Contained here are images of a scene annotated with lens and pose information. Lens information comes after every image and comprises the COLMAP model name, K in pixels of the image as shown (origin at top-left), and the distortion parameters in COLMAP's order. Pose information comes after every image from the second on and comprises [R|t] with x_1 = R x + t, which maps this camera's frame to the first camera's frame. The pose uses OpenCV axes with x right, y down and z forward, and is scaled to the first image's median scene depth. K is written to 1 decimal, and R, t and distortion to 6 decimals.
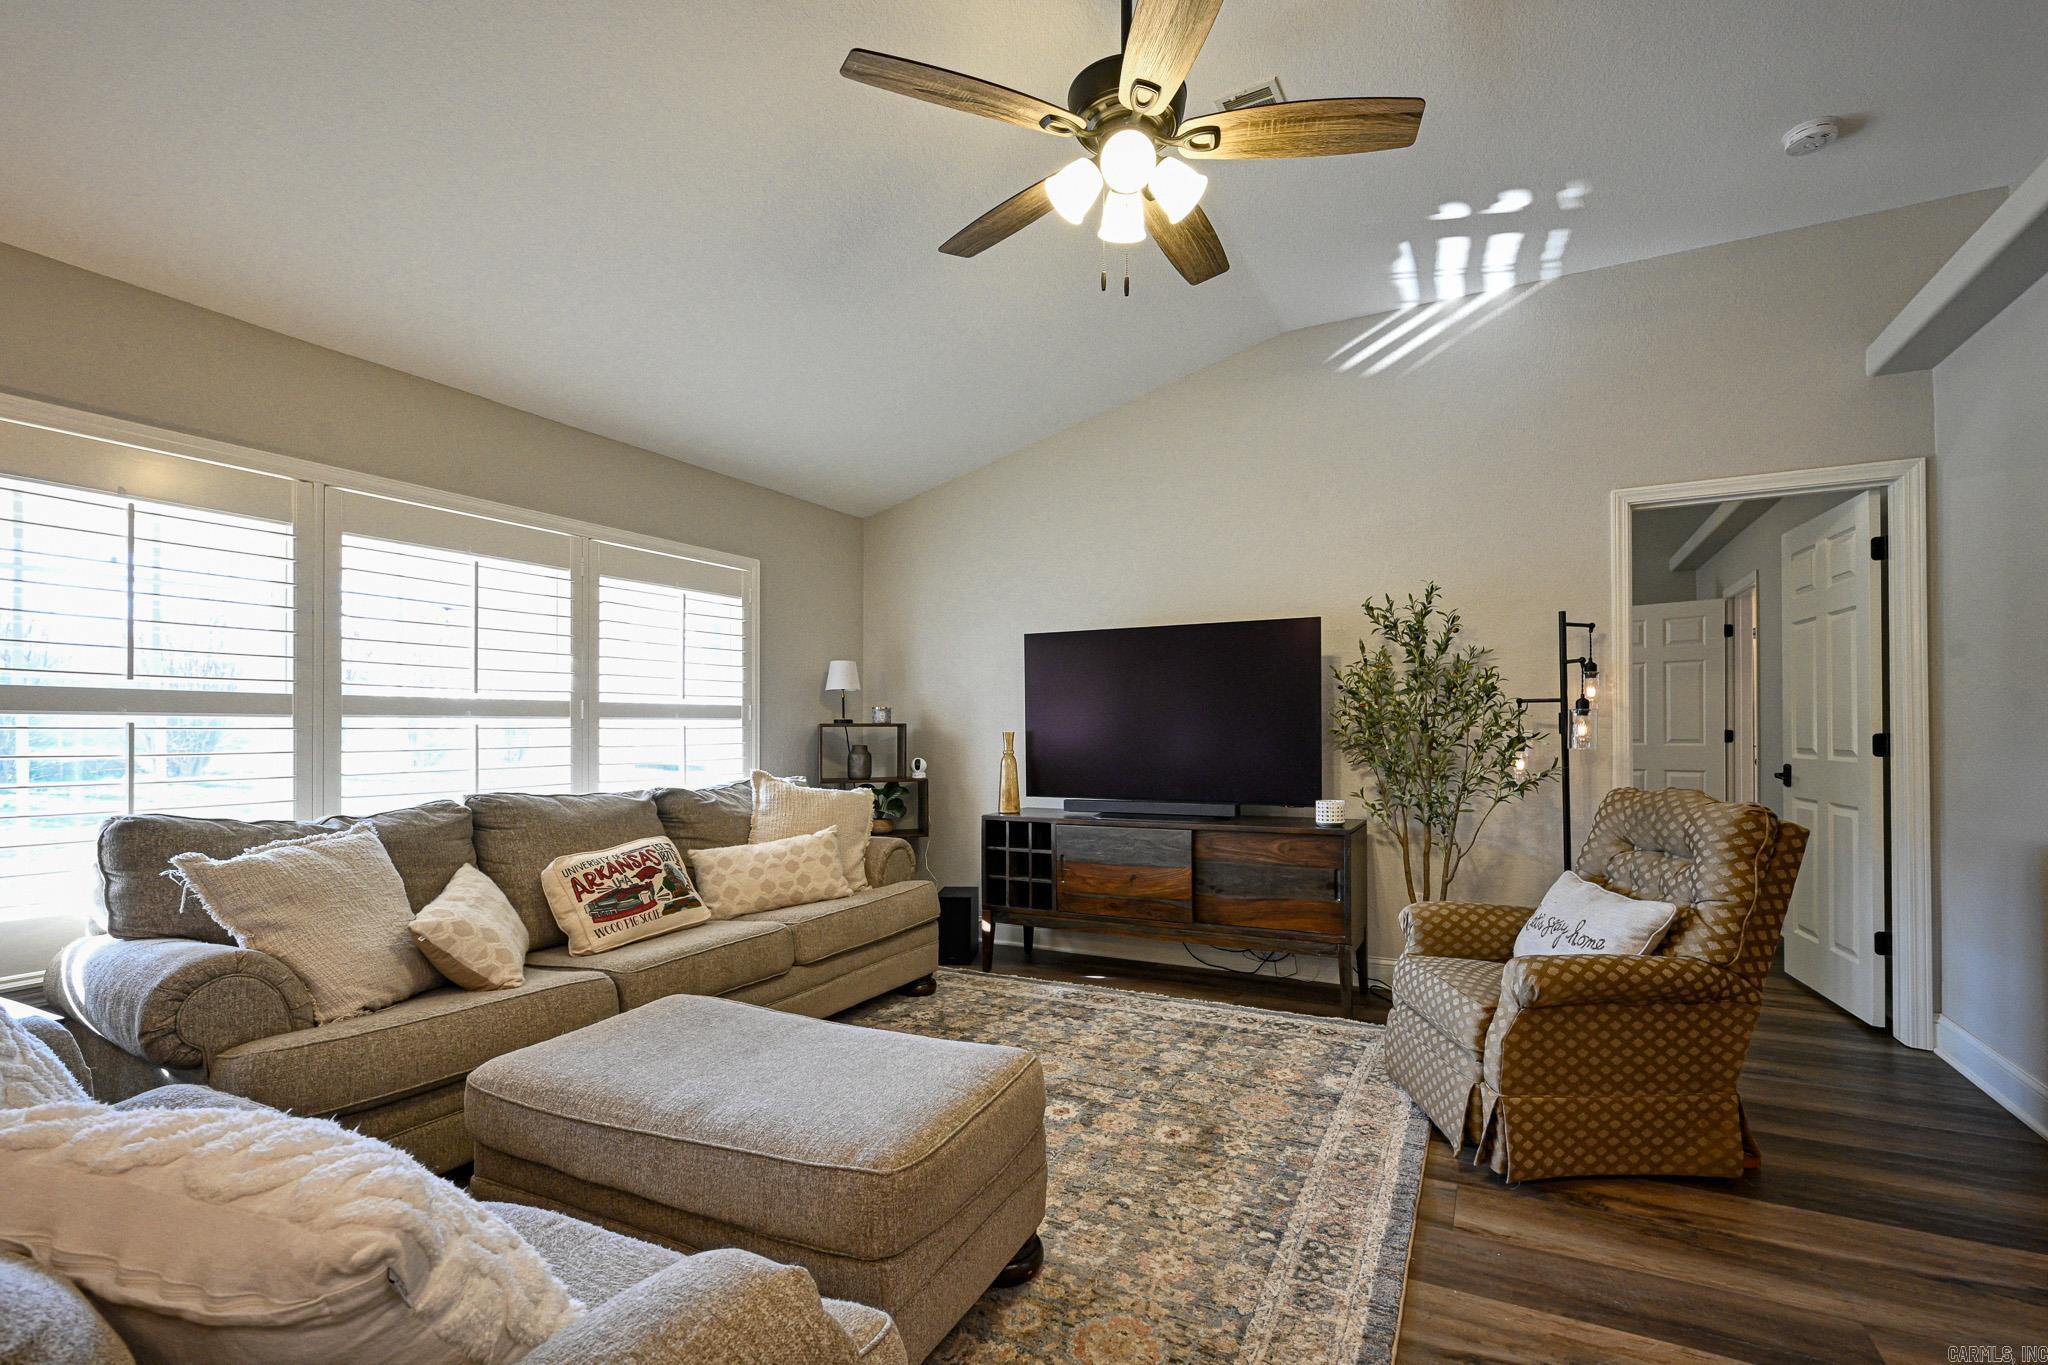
lens RADIAL K [[846.2, 0, 1048.2], [0, 846.2, 749.7], [0, 0, 1]] dist [-0.020207, -0.000173]
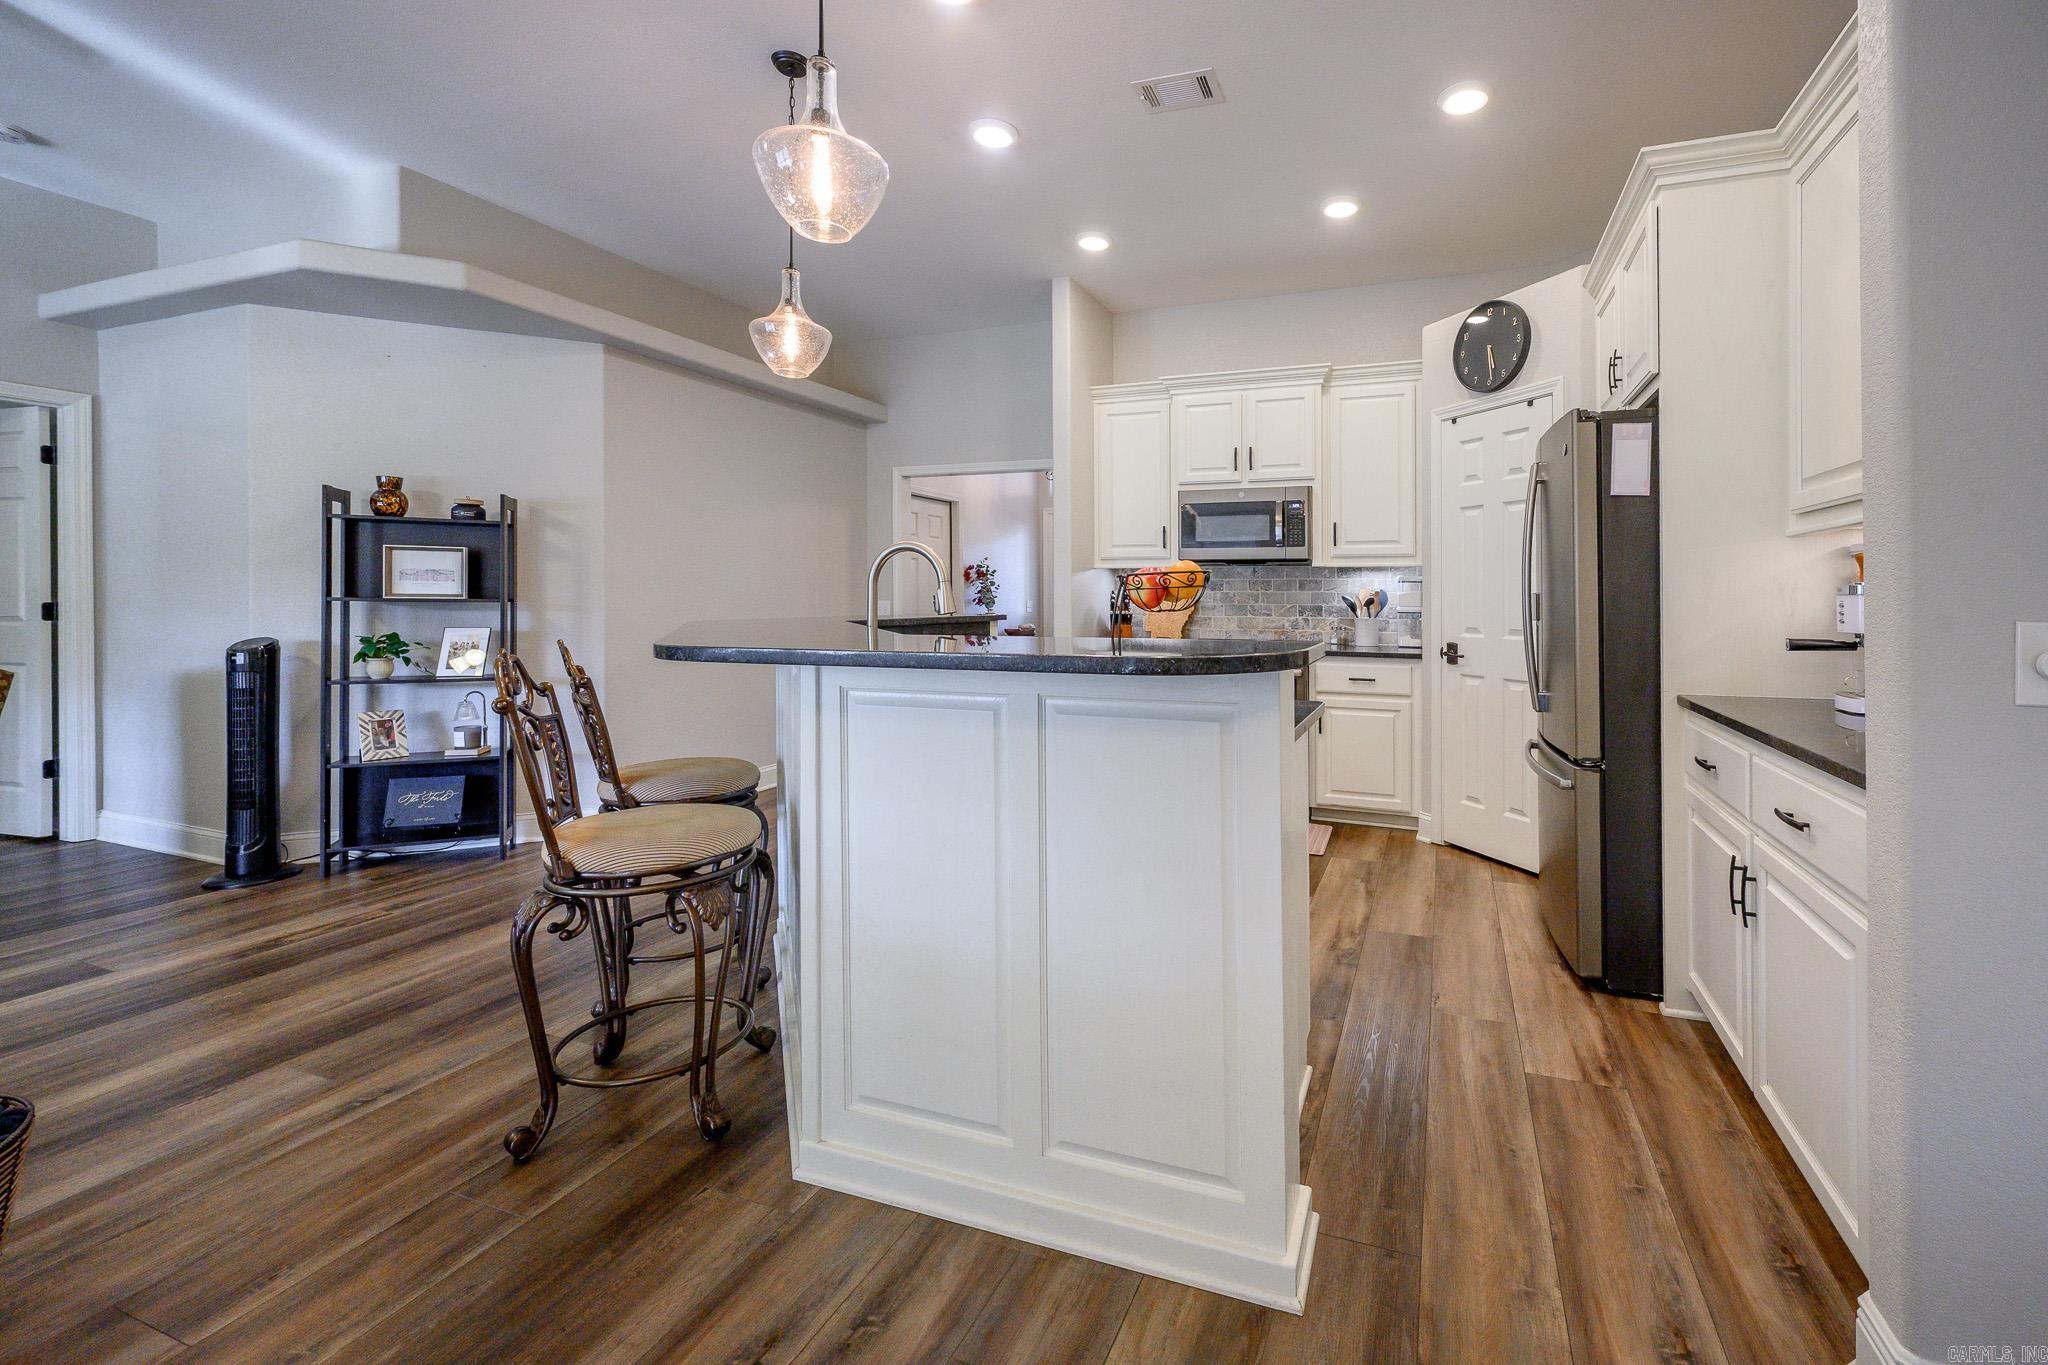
lens RADIAL K [[859.5, 0, 1133.2], [0, 859.5, 582.6], [0, 0, 1]] dist [-0.002706, 0.000224]
pose [[-0.166102, 0.027379, 0.985728, -0.547432], [0.019932, 0.999503, -0.024403, 0.014826], [-0.985907, 0.015594, -0.166565, -0.405851]]
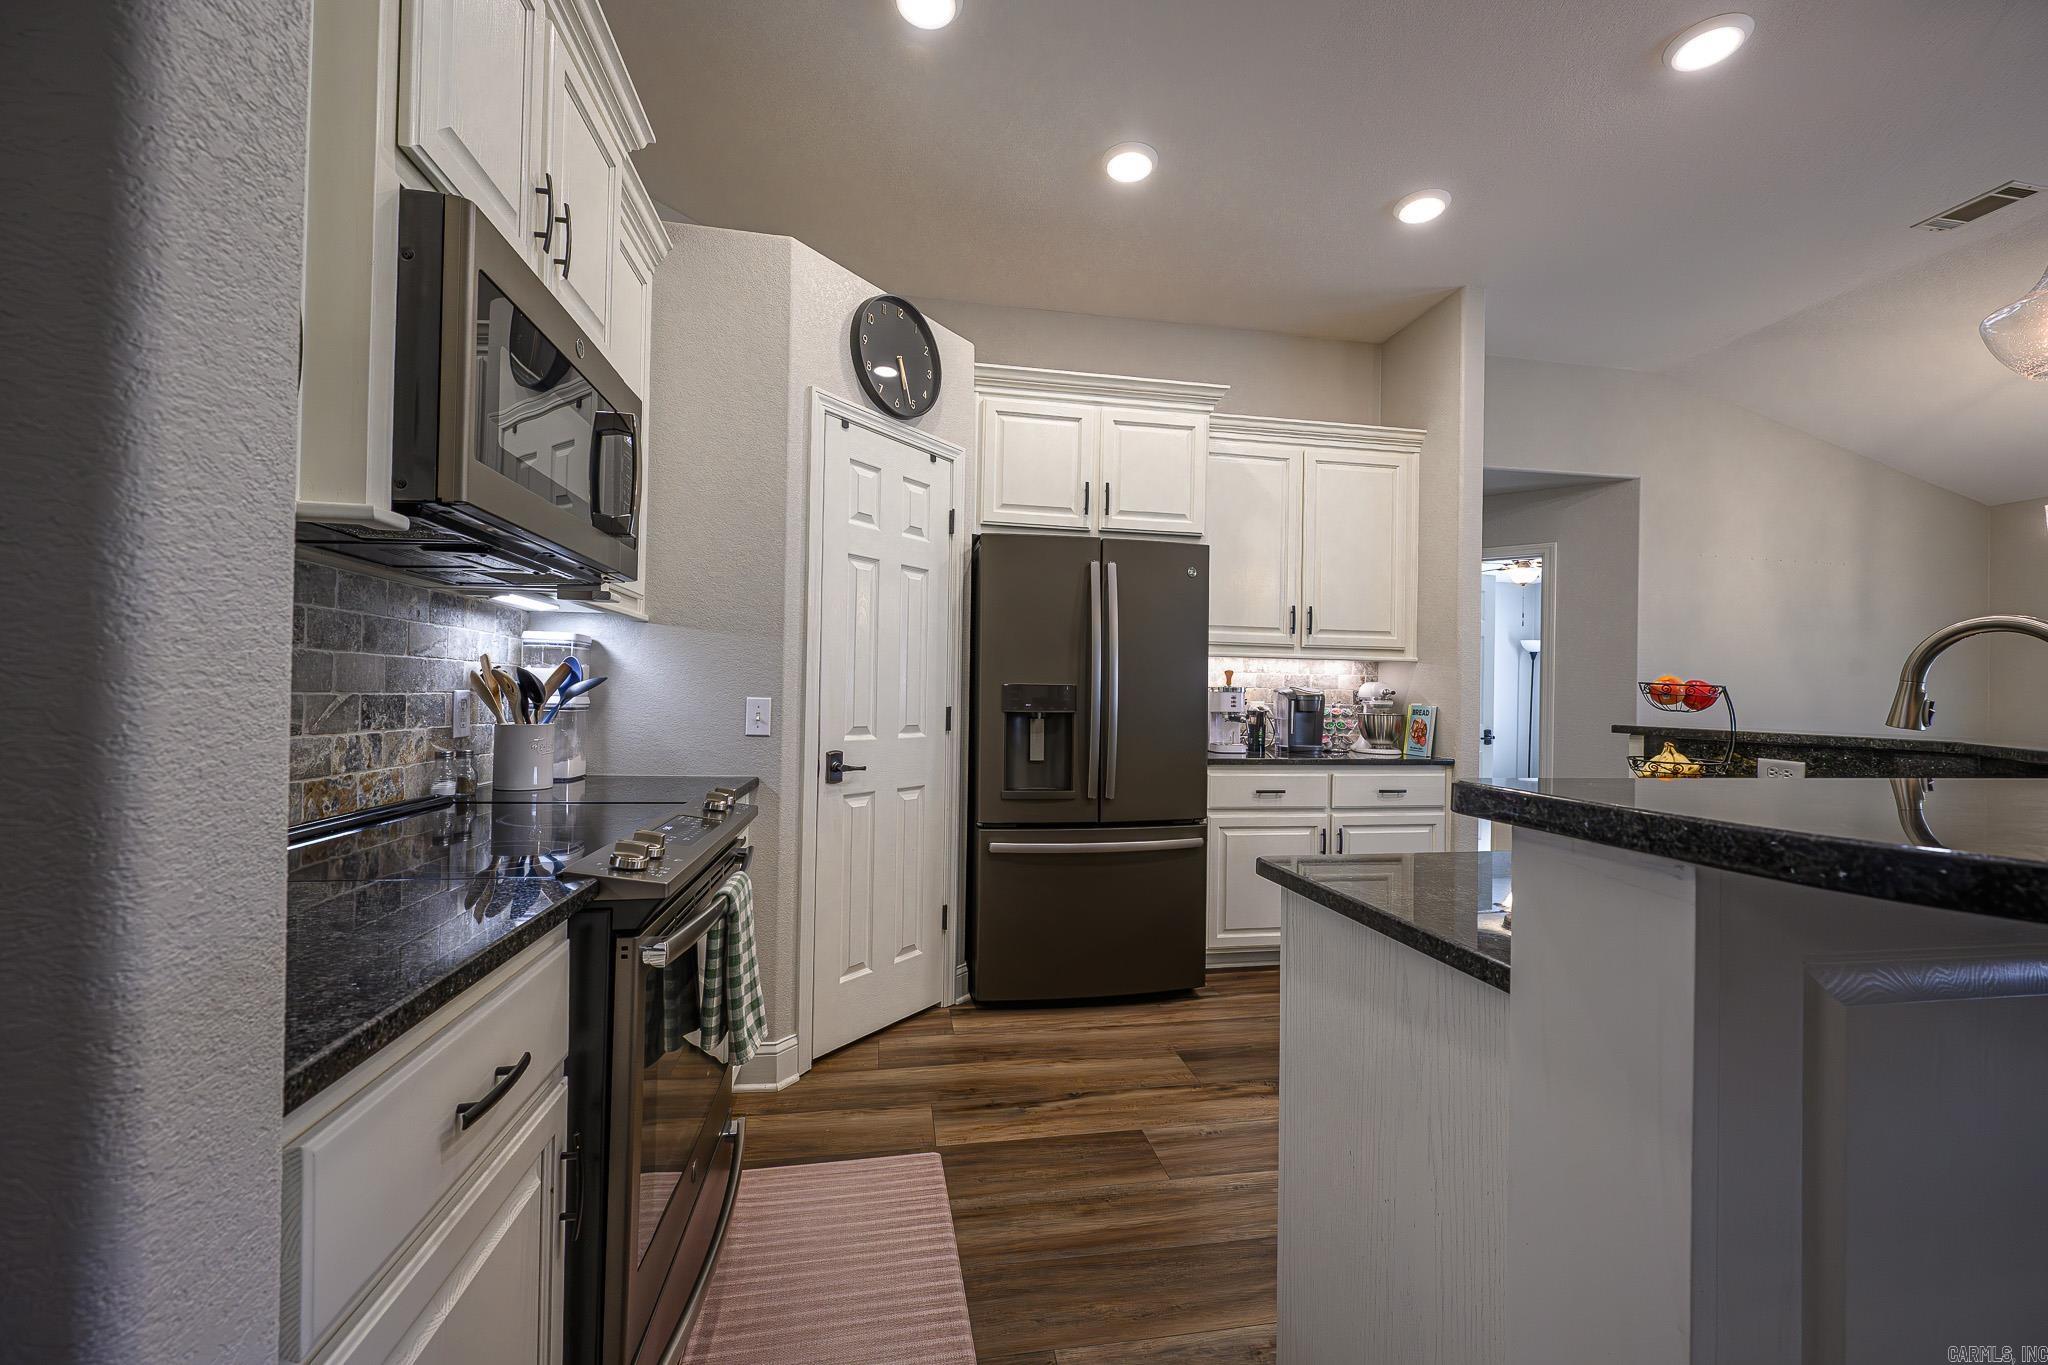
lens RADIAL K [[799.5, 0, 1036.0], [0, 799.5, 683.1], [0, 0, 1]] dist [-0.000777, -0.000053]
pose [[-0.764882, -0.013627, -0.644026, 1.004158], [-0.025425, 0.999636, 0.009045, 0.001874], [0.643669, 0.023293, -0.764950, -0.345657]]
